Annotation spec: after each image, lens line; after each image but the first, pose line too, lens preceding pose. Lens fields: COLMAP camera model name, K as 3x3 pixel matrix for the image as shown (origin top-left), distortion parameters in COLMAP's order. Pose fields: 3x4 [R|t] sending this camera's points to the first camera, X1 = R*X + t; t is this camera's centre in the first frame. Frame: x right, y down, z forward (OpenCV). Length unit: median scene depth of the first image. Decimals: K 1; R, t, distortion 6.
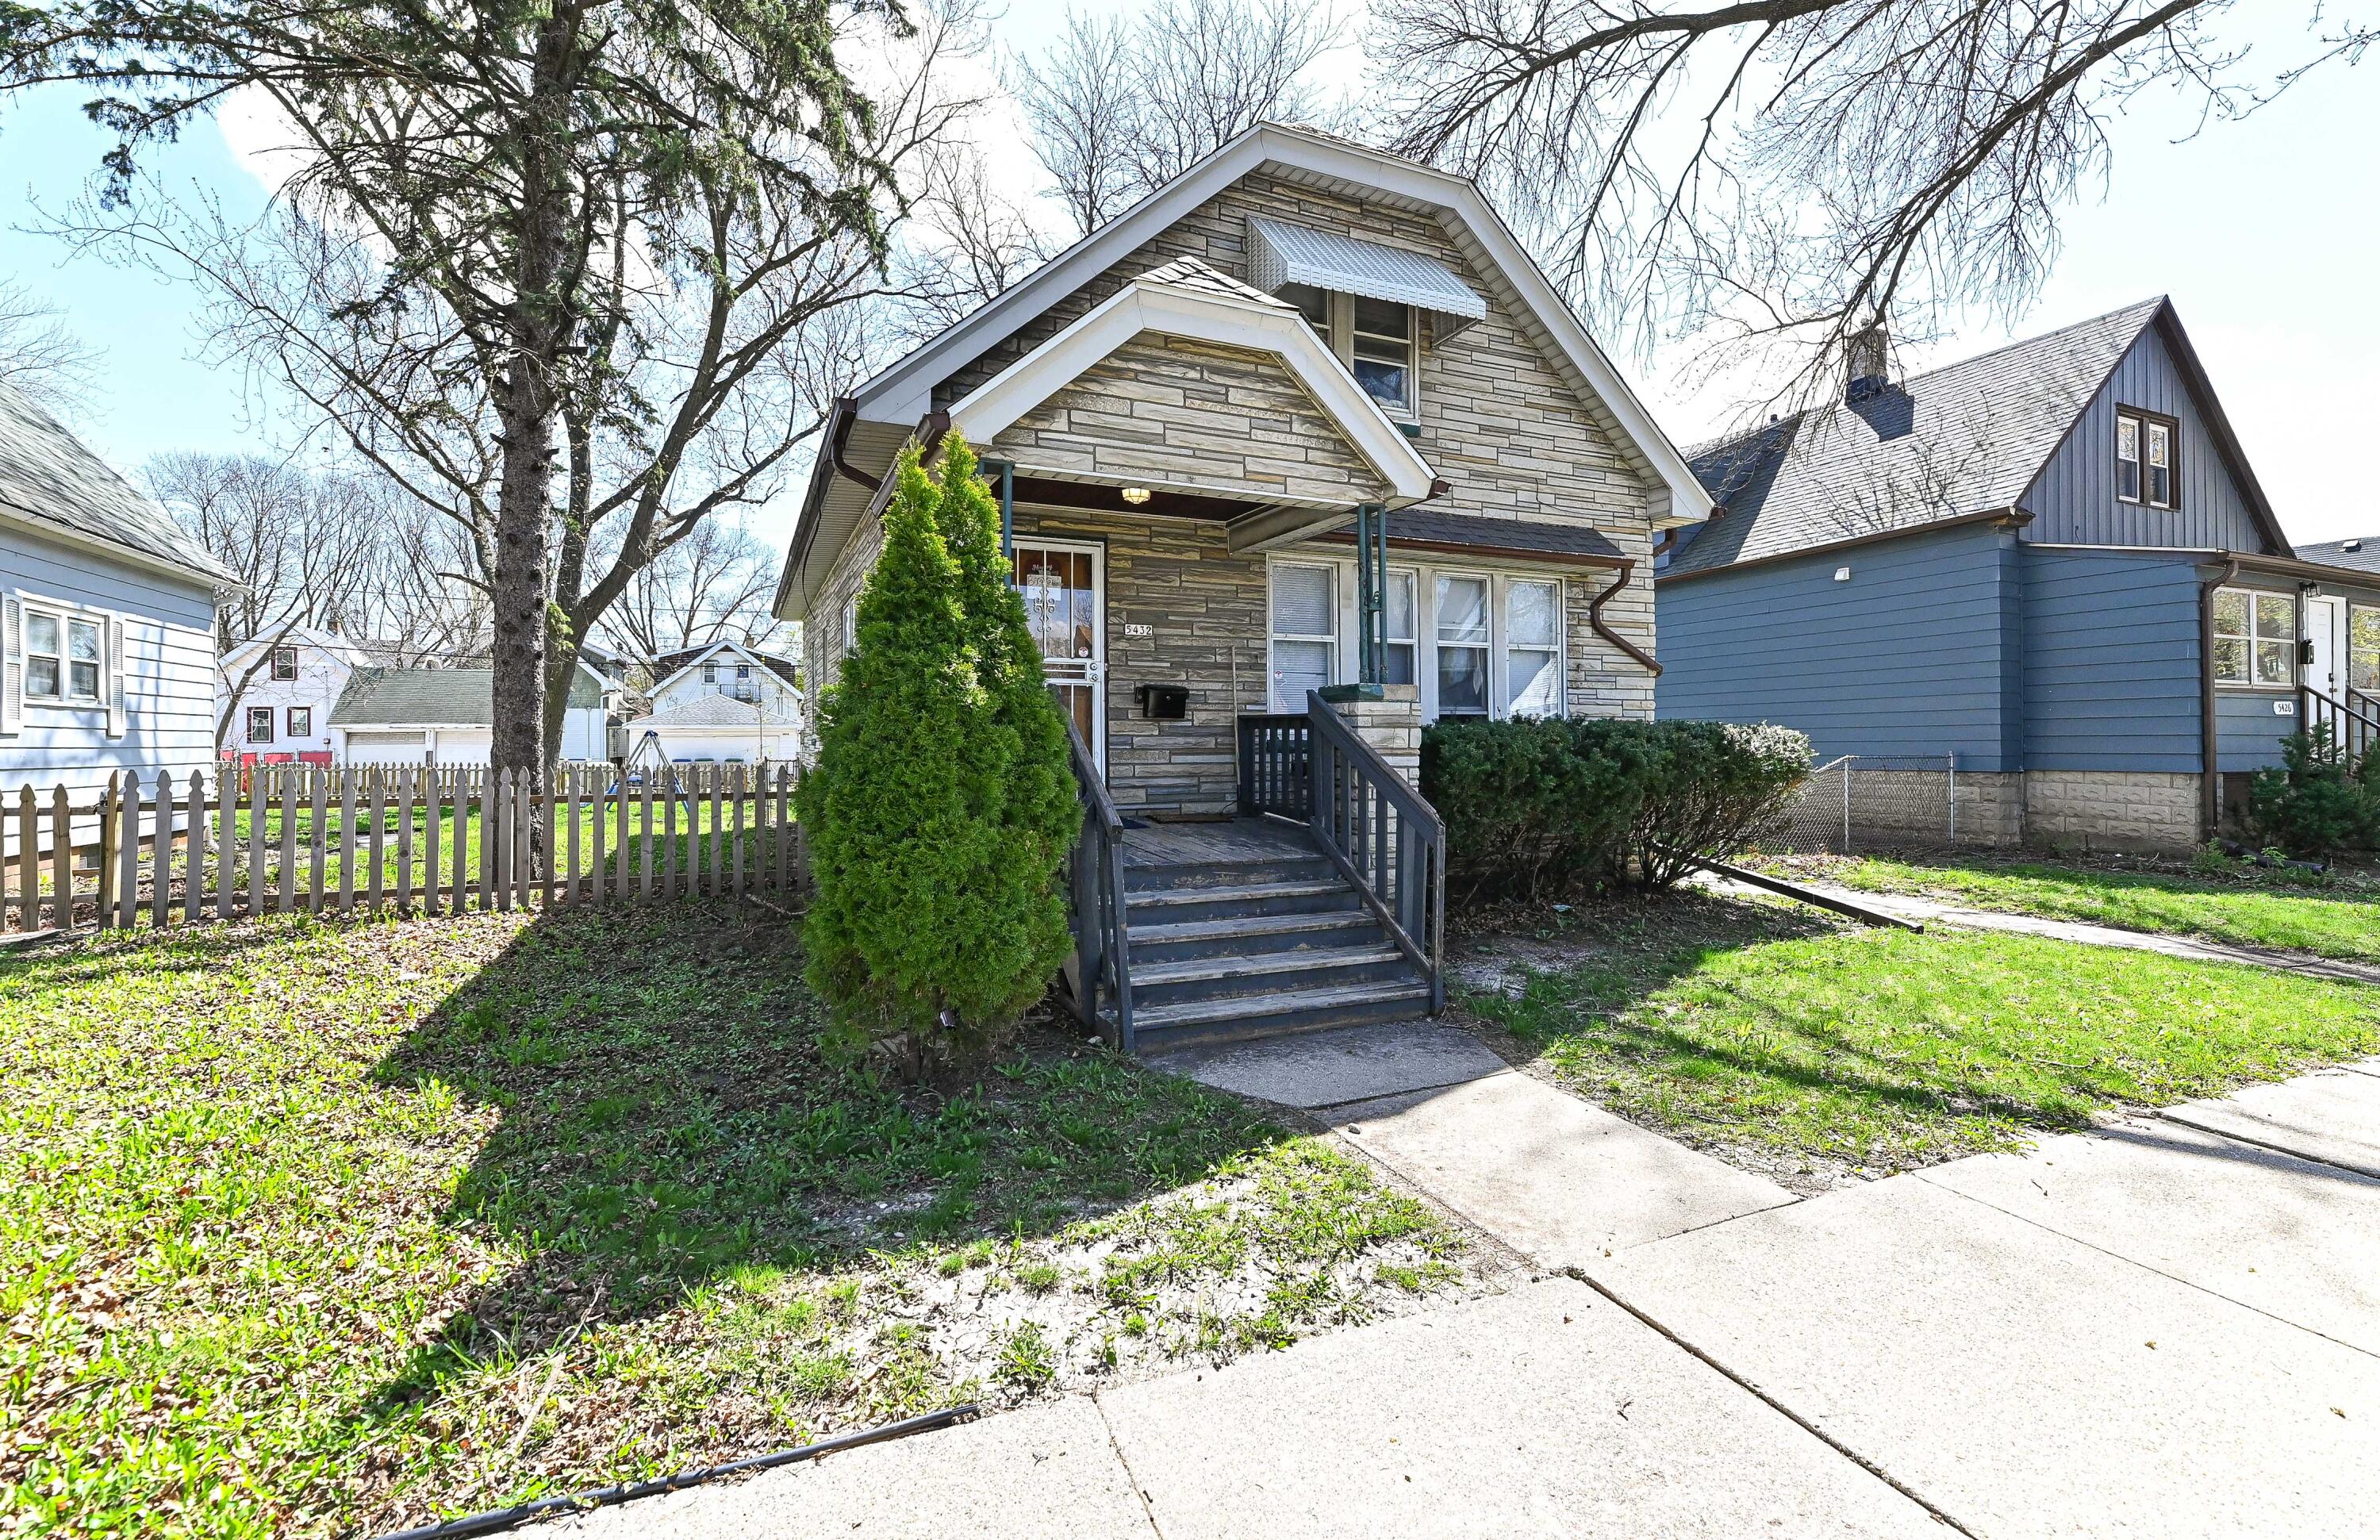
lens RADIAL K [[996.9, 0, 1161.2], [0, 996.9, 753.8], [0, 0, 1]] dist [-0.000140, -0.000511]
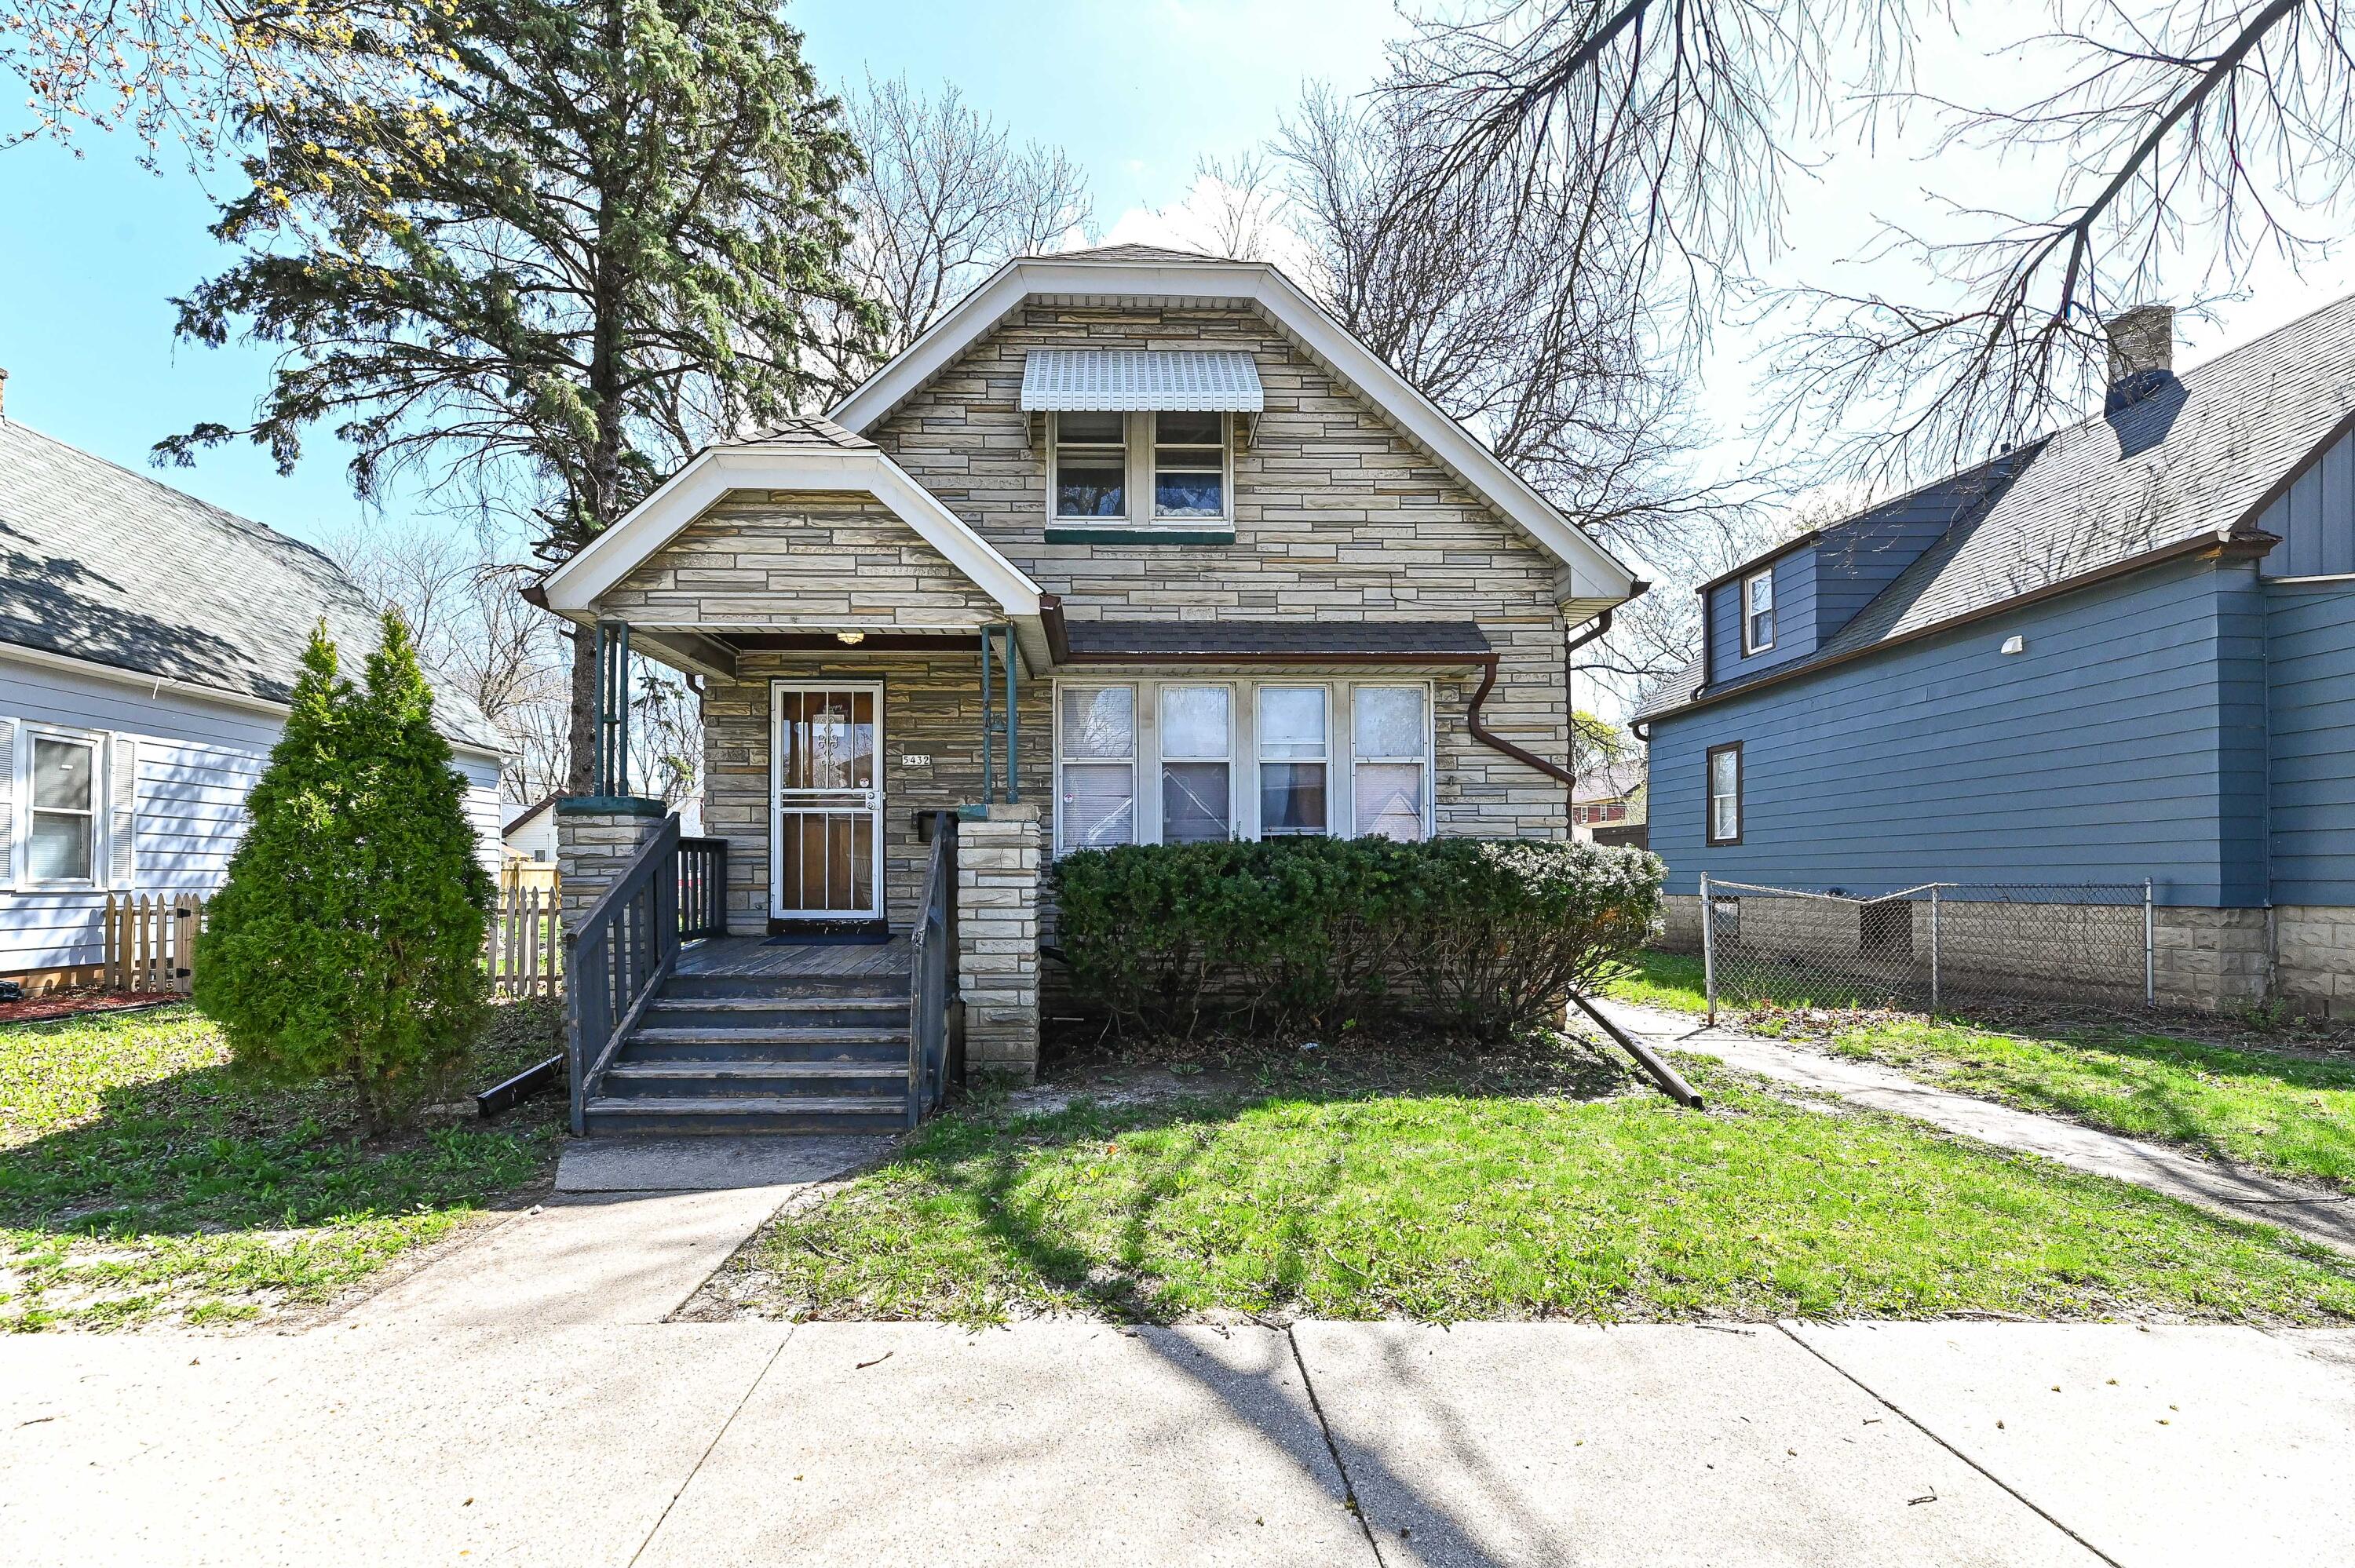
lens RADIAL K [[978.3, 0, 1172.7], [0, 978.3, 880.5], [0, 0, 1]] dist [-0.001454, -0.000347]
pose [[0.929760, 0.002548, -0.368158, 0.567888], [-0.004192, 0.999984, -0.003665, 0.006889], [0.368143, 0.004951, 0.929756, 0.117711]]
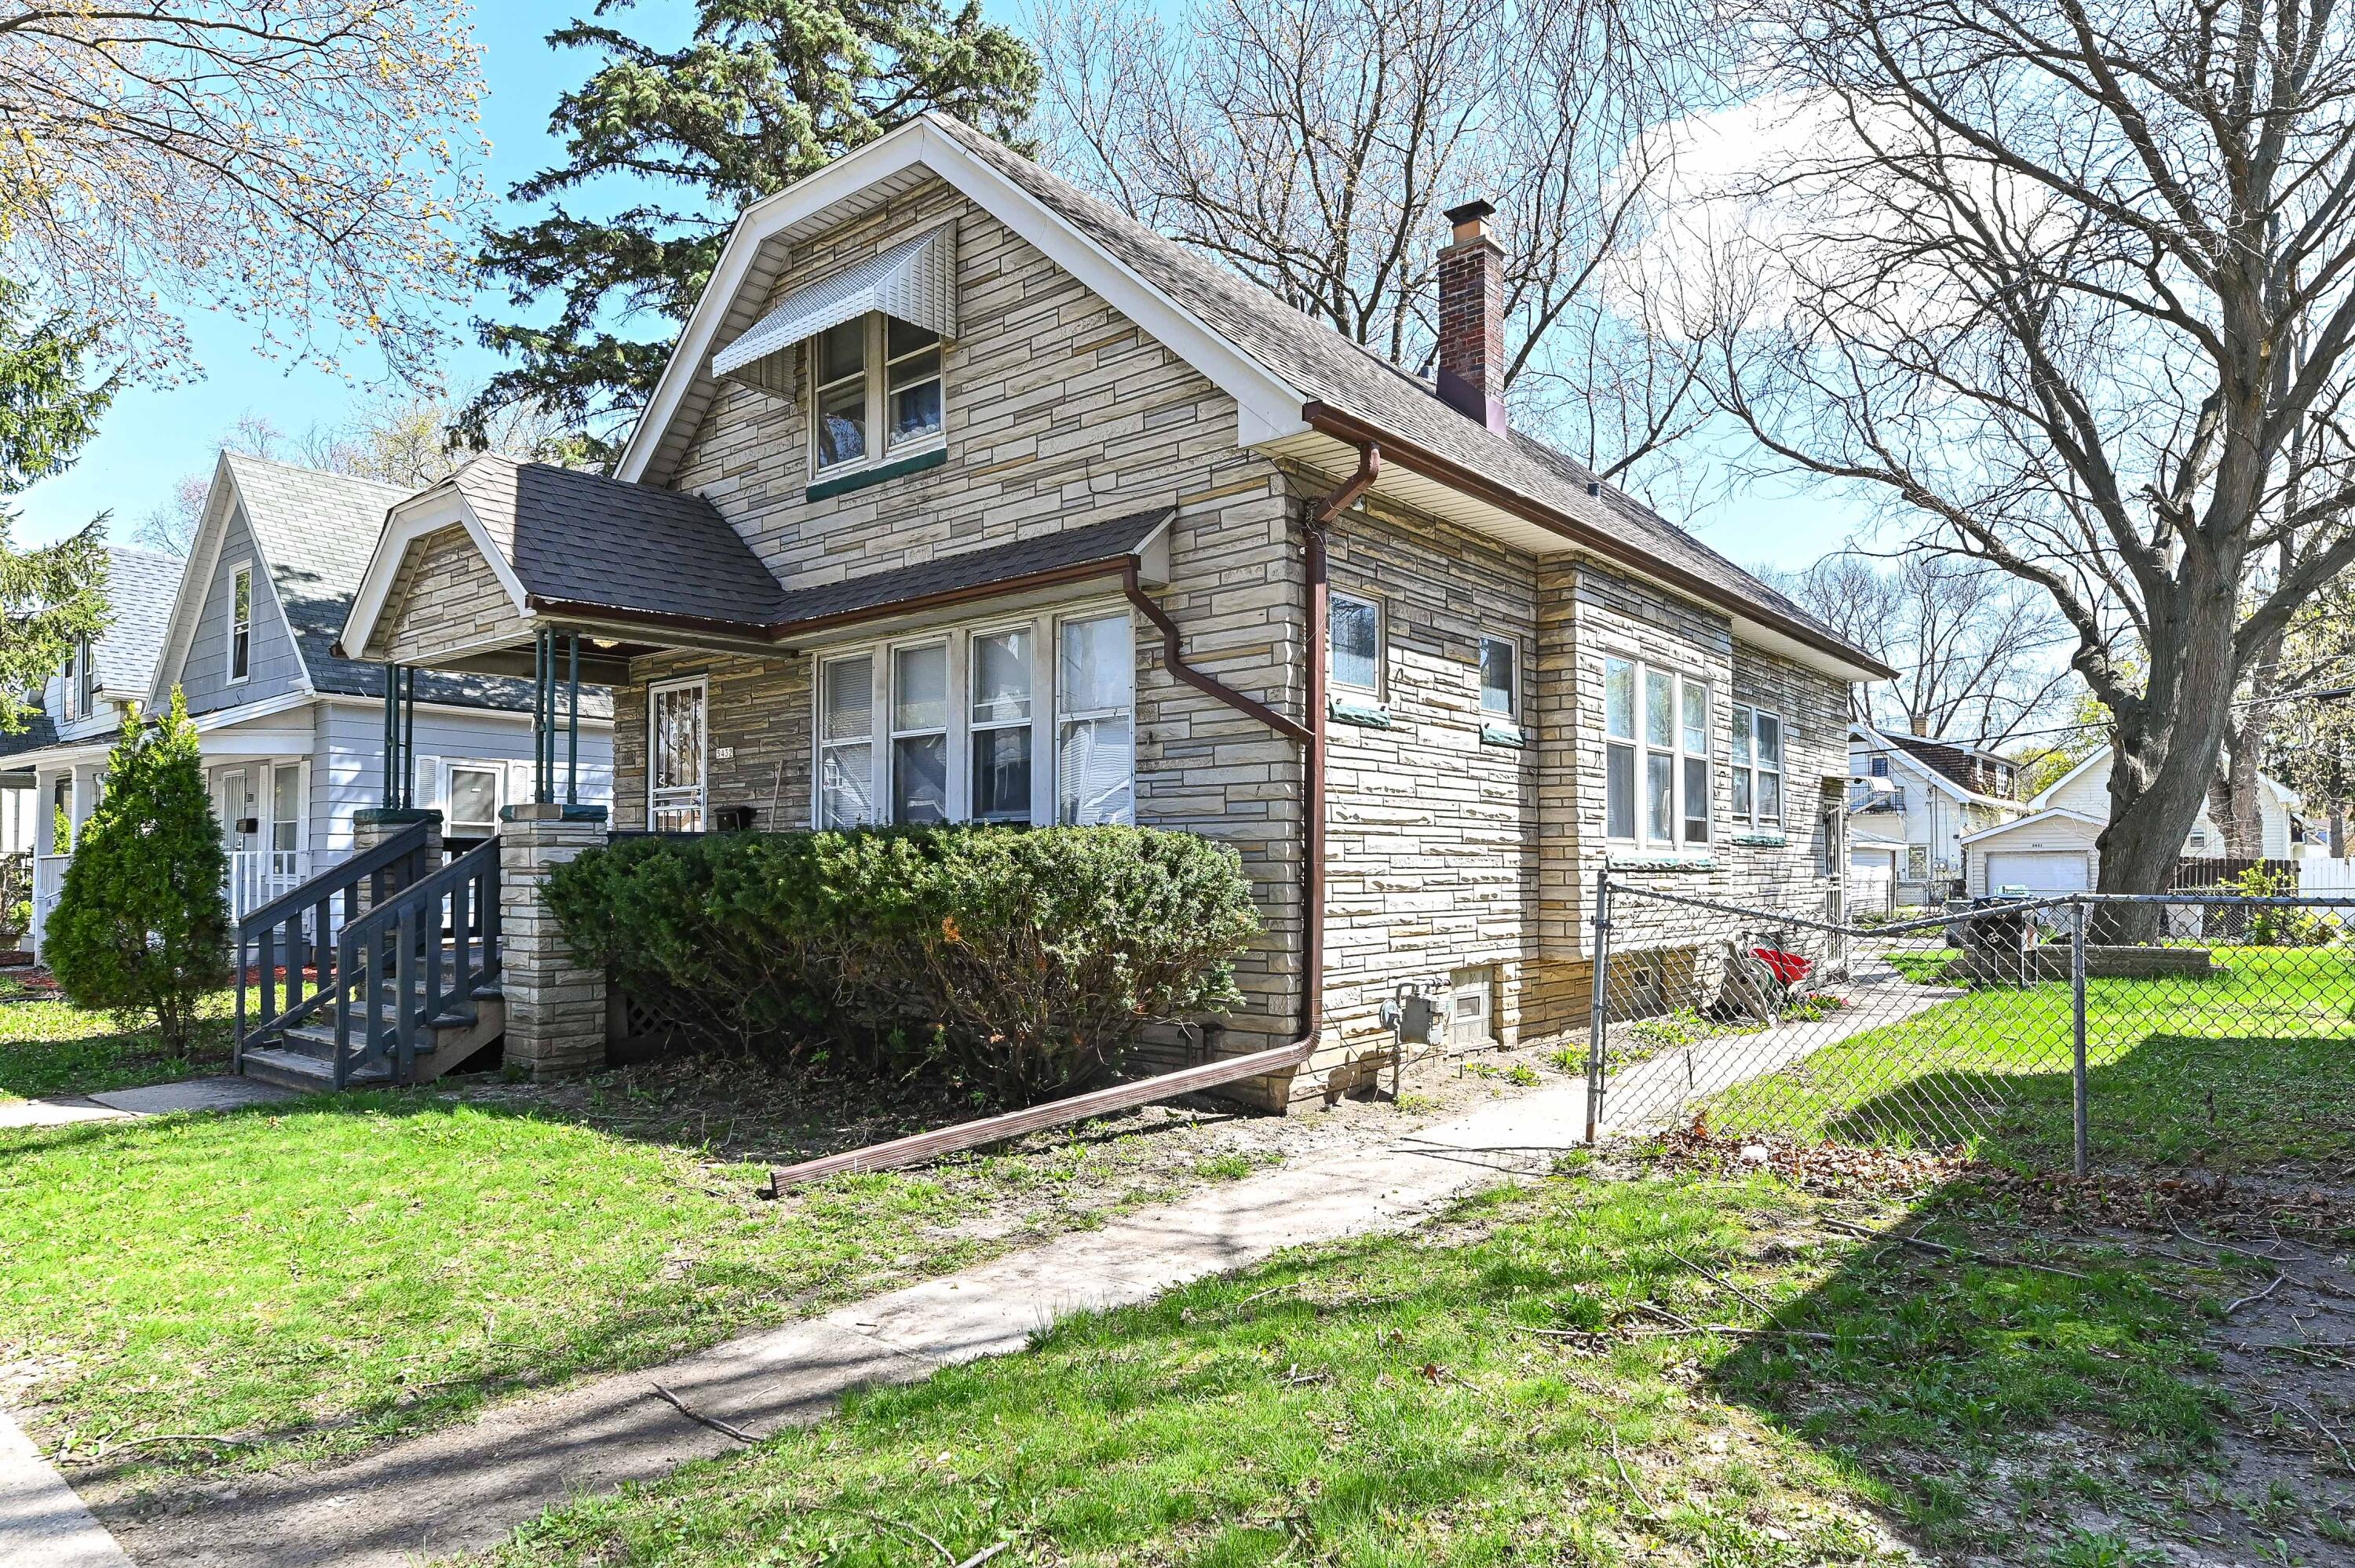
lens RADIAL K [[1387.1, 0, 1115.6], [0, 1387.1, 856.7], [0, 0, 1]] dist [0.000464, -0.000023]
pose [[0.438647, -0.007714, -0.898626, 1.314090], [-0.007091, 0.999902, -0.012045, -0.003273], [0.898631, 0.011656, 0.438550, 0.676933]]
